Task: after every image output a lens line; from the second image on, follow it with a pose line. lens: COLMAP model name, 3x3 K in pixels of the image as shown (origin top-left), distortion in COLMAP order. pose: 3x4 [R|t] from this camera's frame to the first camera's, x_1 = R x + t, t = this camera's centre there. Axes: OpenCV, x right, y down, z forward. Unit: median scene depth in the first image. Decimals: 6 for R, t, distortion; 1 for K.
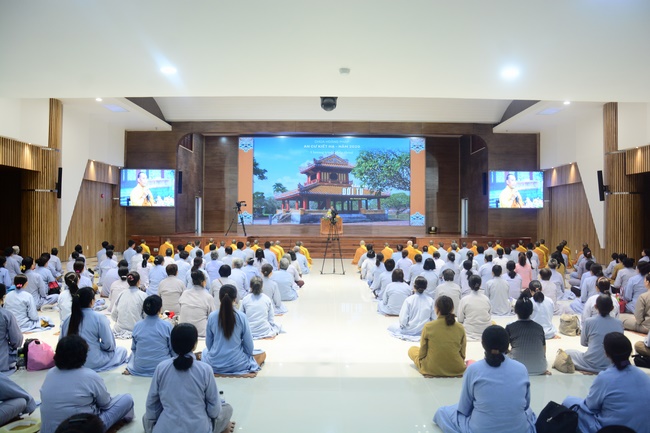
lens RADIAL K [[516.8, 0, 324.4], [0, 516.8, 217.1], [0, 0, 1]] dist [-0.140505, 0.111246]
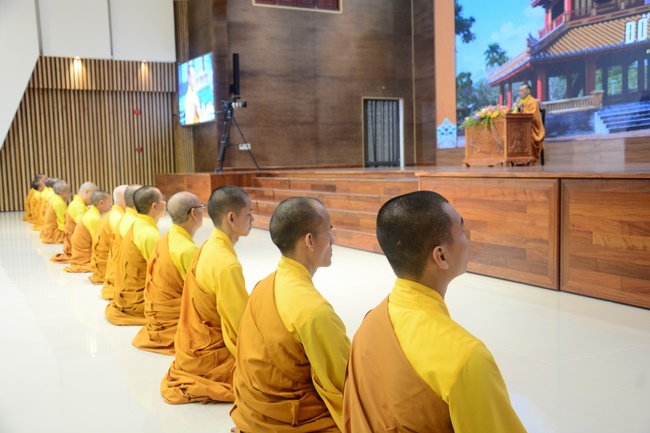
lens RADIAL K [[659.9, 0, 345.6], [0, 659.9, 209.3], [0, 0, 1]] dist [0.095414, 0.000000]
pose [[0.480620, 0.042532, -0.875897, 0.329159], [0.039322, 0.996773, 0.069979, 0.024441], [0.876047, -0.068075, 0.477396, 0.633777]]
